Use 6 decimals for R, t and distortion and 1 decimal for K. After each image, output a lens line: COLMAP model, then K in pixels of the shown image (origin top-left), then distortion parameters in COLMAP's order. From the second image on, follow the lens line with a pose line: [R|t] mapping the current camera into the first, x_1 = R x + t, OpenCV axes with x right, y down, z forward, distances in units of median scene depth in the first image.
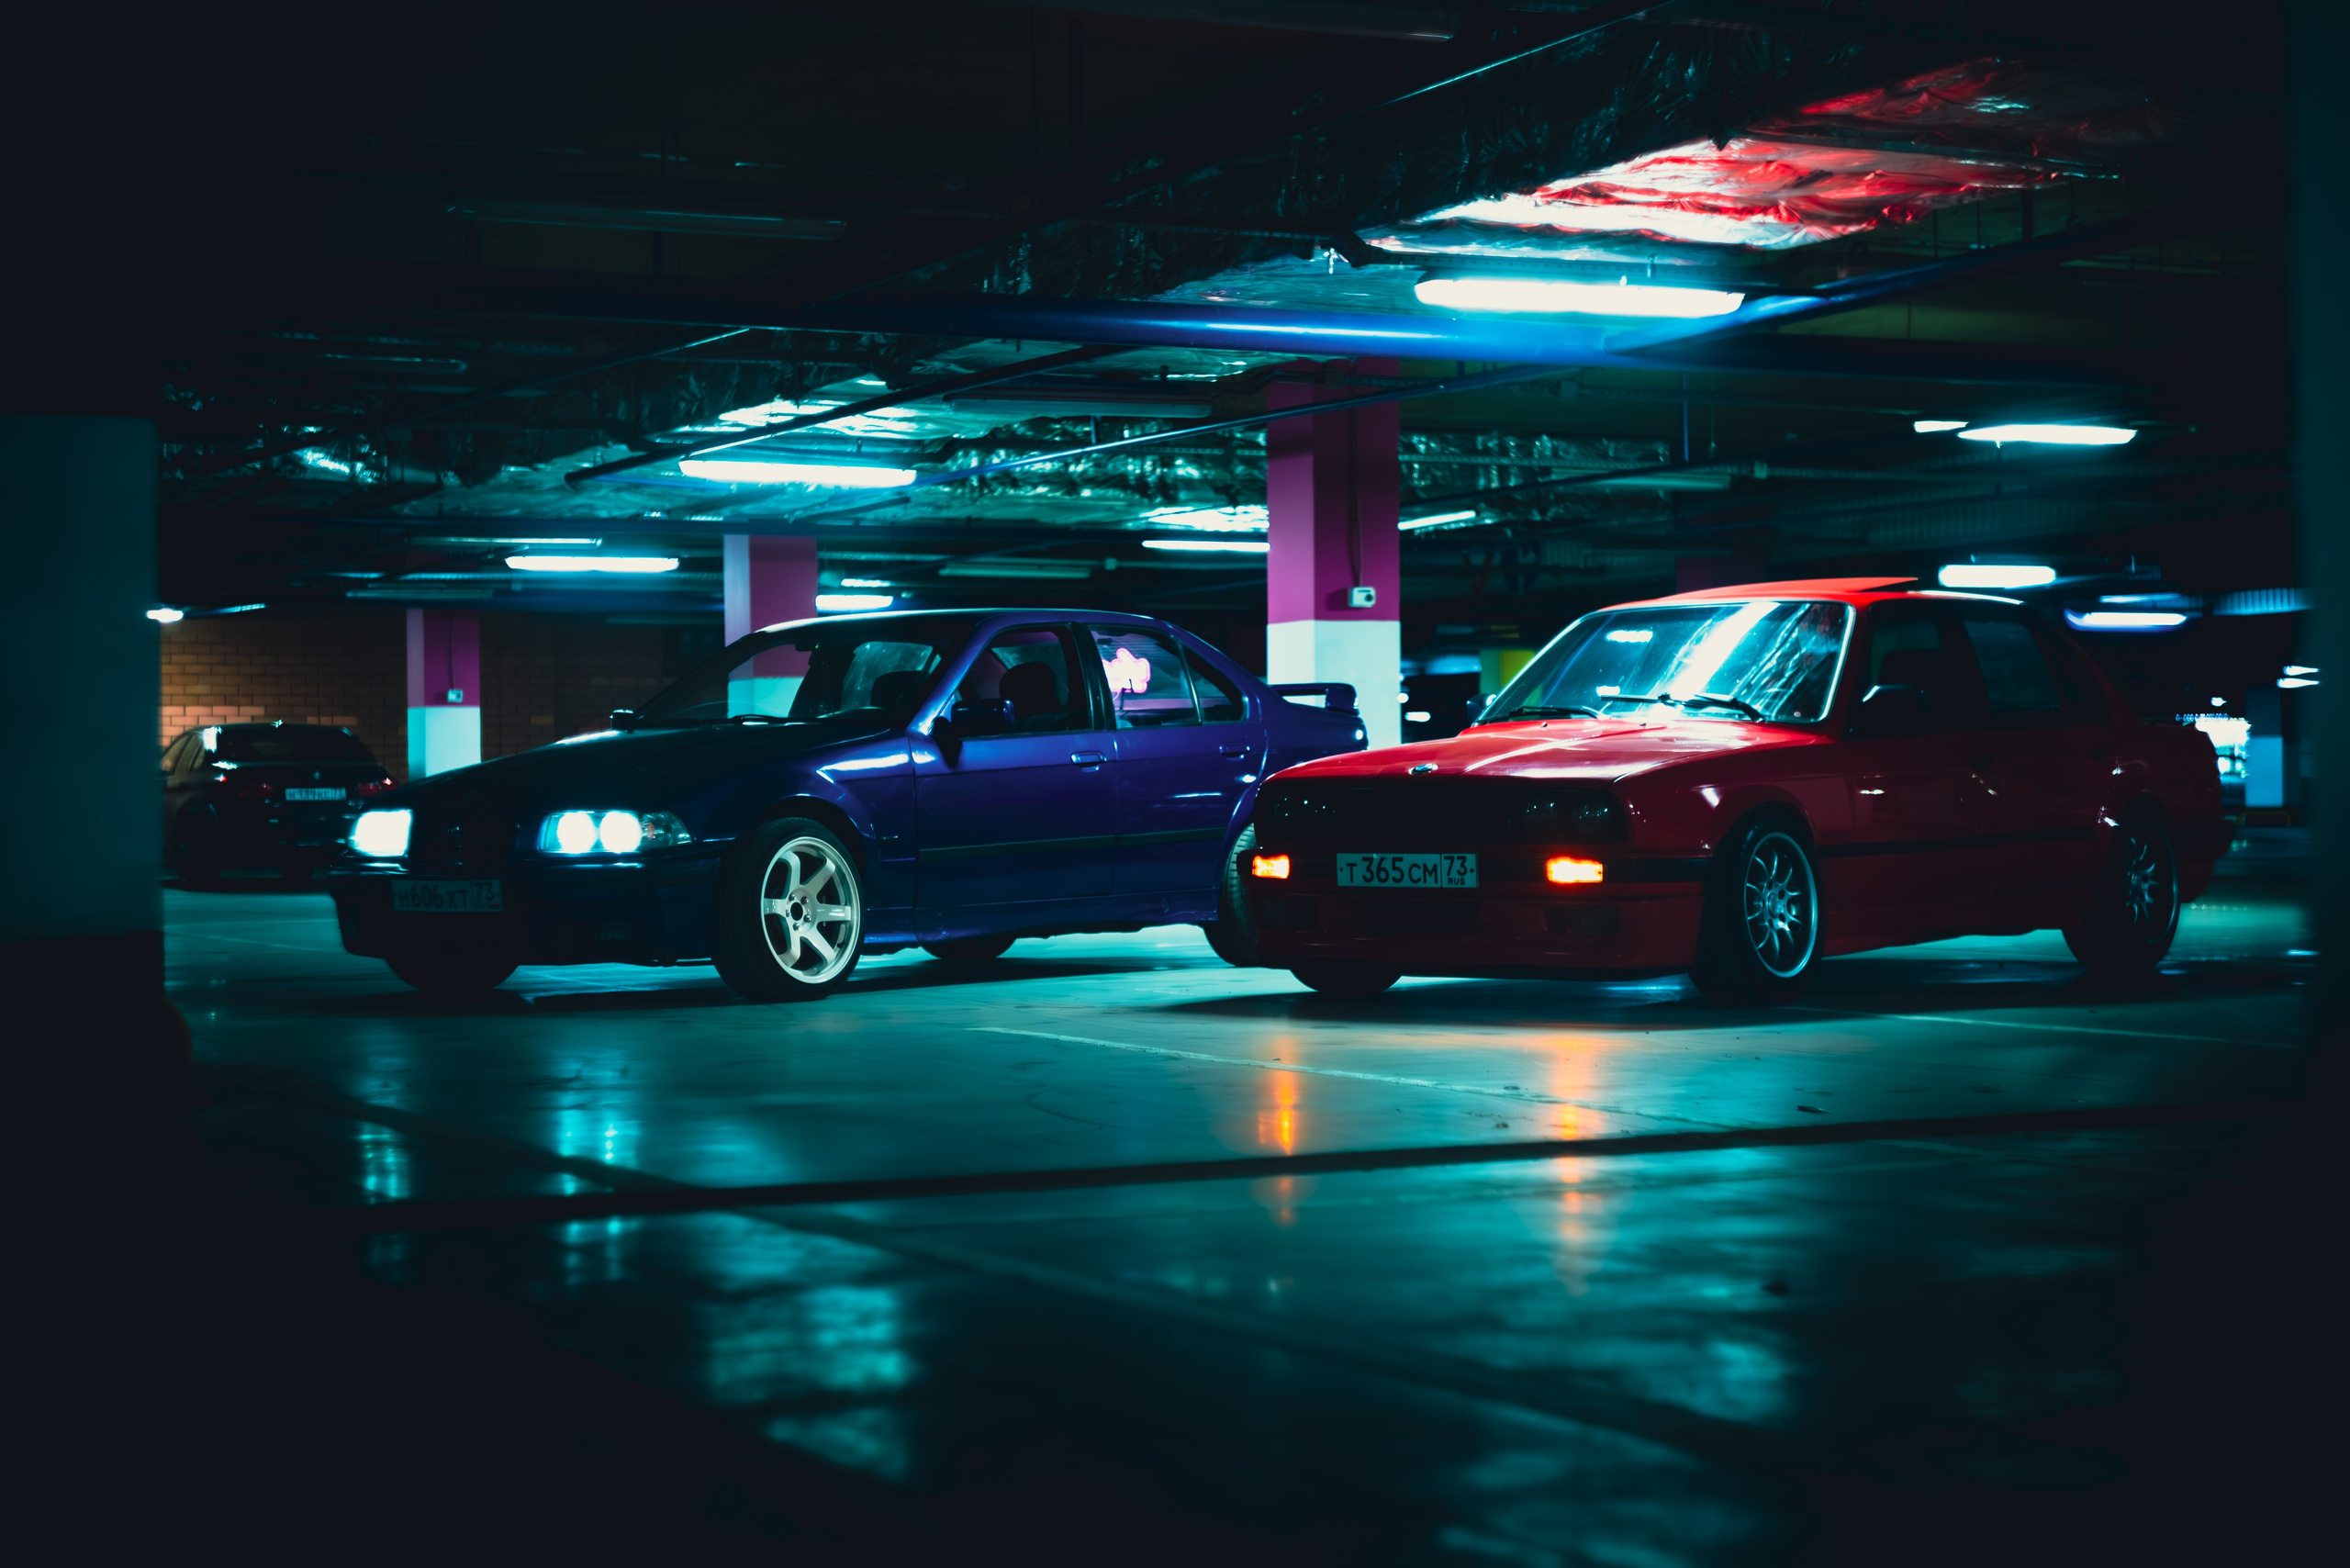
lens RADIAL K [[3939.0, 0, 1169.6], [0, 3939.0, 770.0], [0, 0, 1]] dist [0.106616, -0.262471]
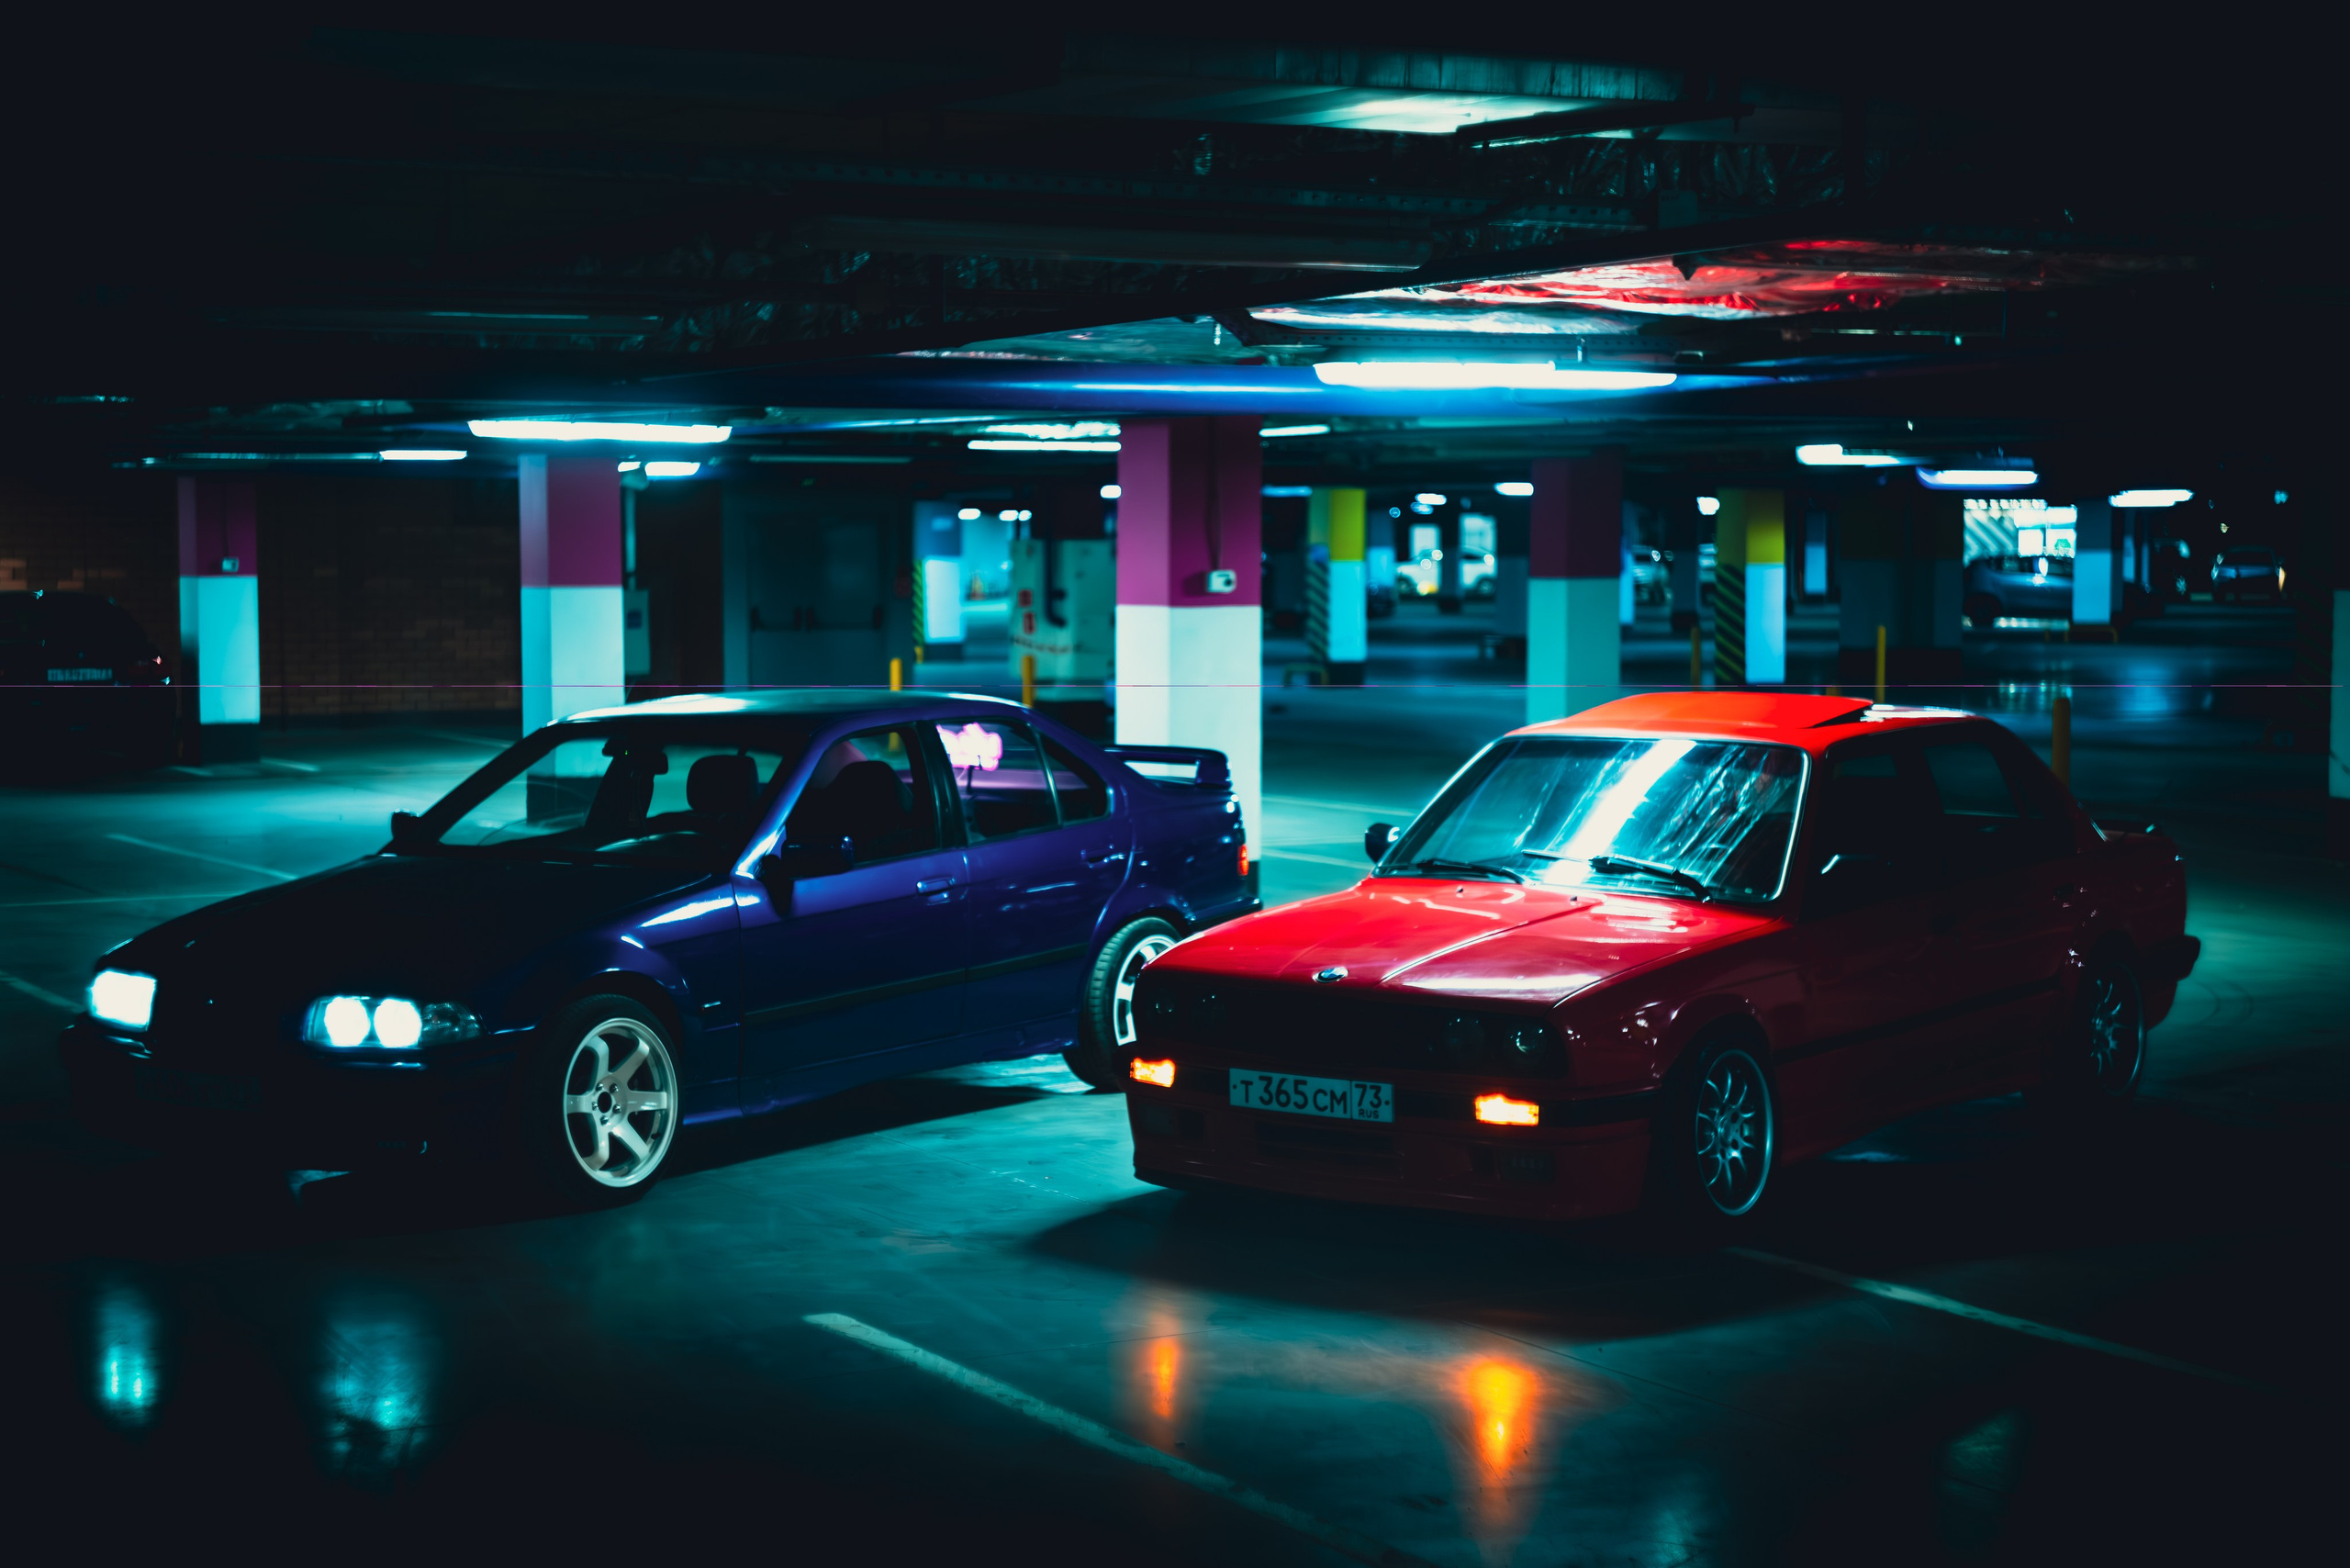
lens RADIAL K [[3939.0, 0, 1169.6], [0, 3939.0, 770.0], [0, 0, 1]] dist [0.106616, -0.262471]
pose [[0.998681, 0.006899, 0.050885, -0.014830], [-0.010435, 0.997523, 0.069559, -0.099565], [-0.050279, -0.069998, 0.996279, 0.129654]]
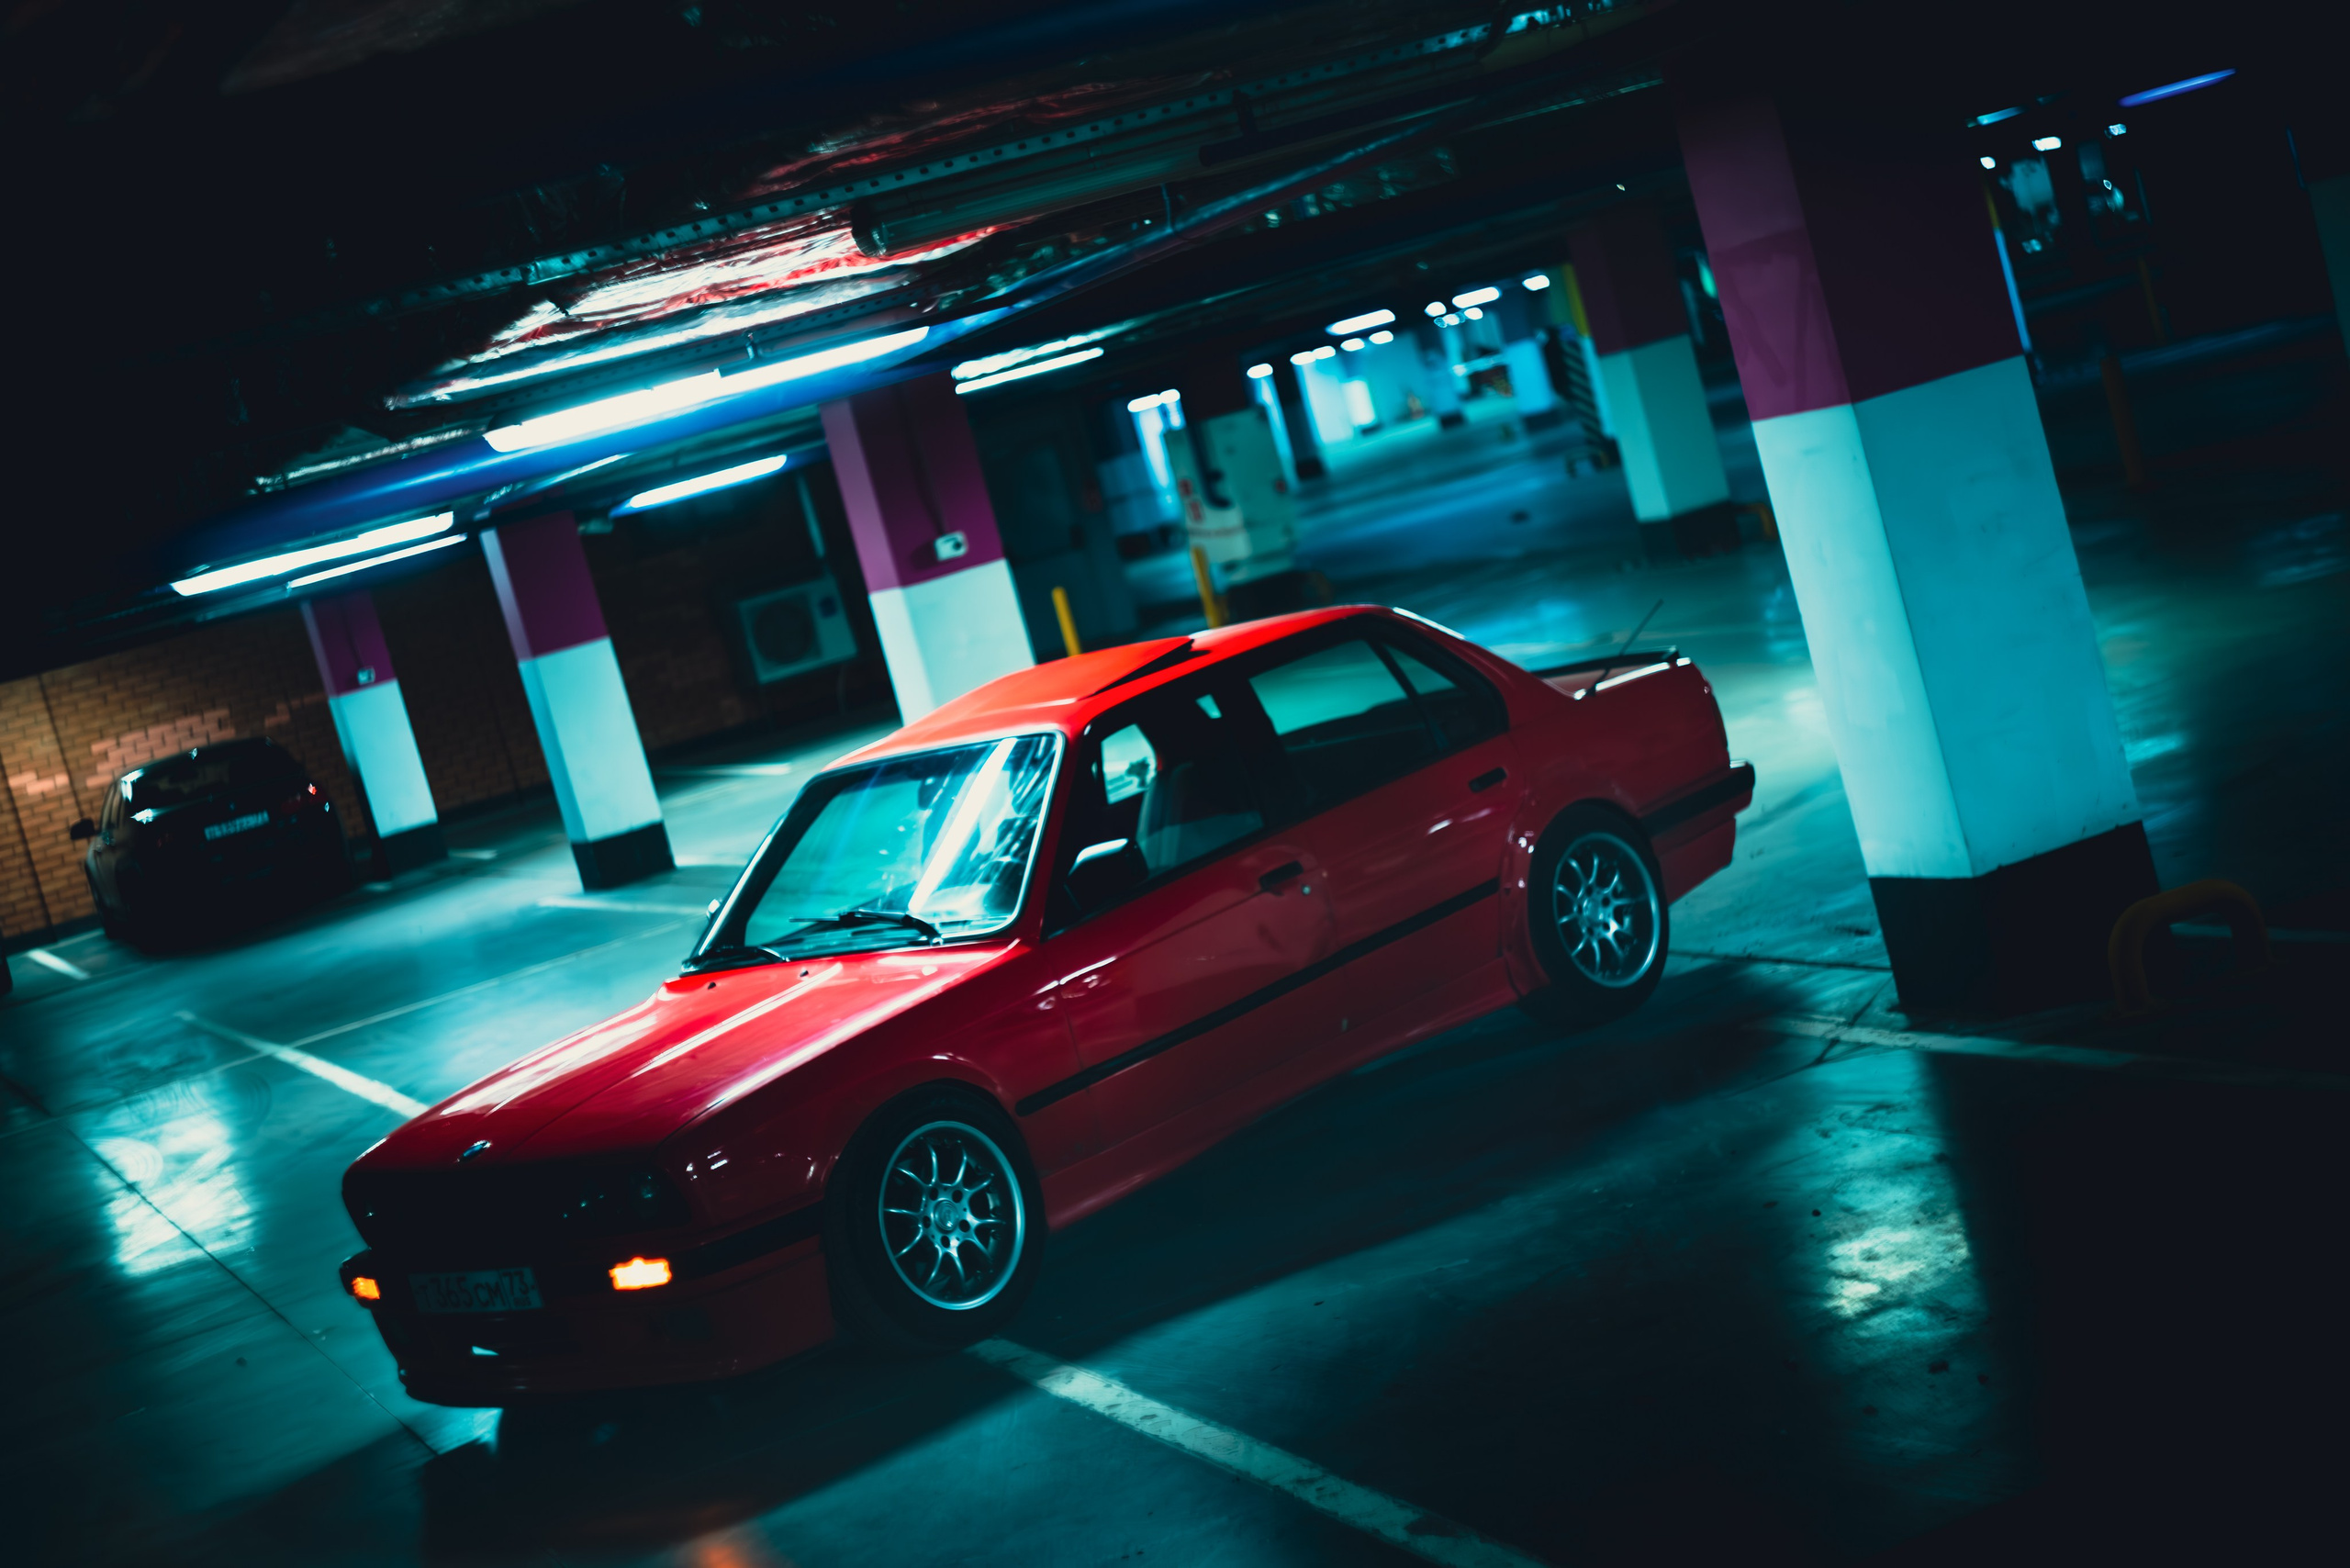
lens RADIAL K [[3939.0, 0, 1169.6], [0, 3939.0, 770.0], [0, 0, 1]] dist [0.106616, -0.262471]
pose [[0.962461, -0.242037, -0.122830, 0.293680], [0.254509, 0.962034, 0.098570, -0.108369], [0.094309, -0.126132, 0.987520, 0.238990]]
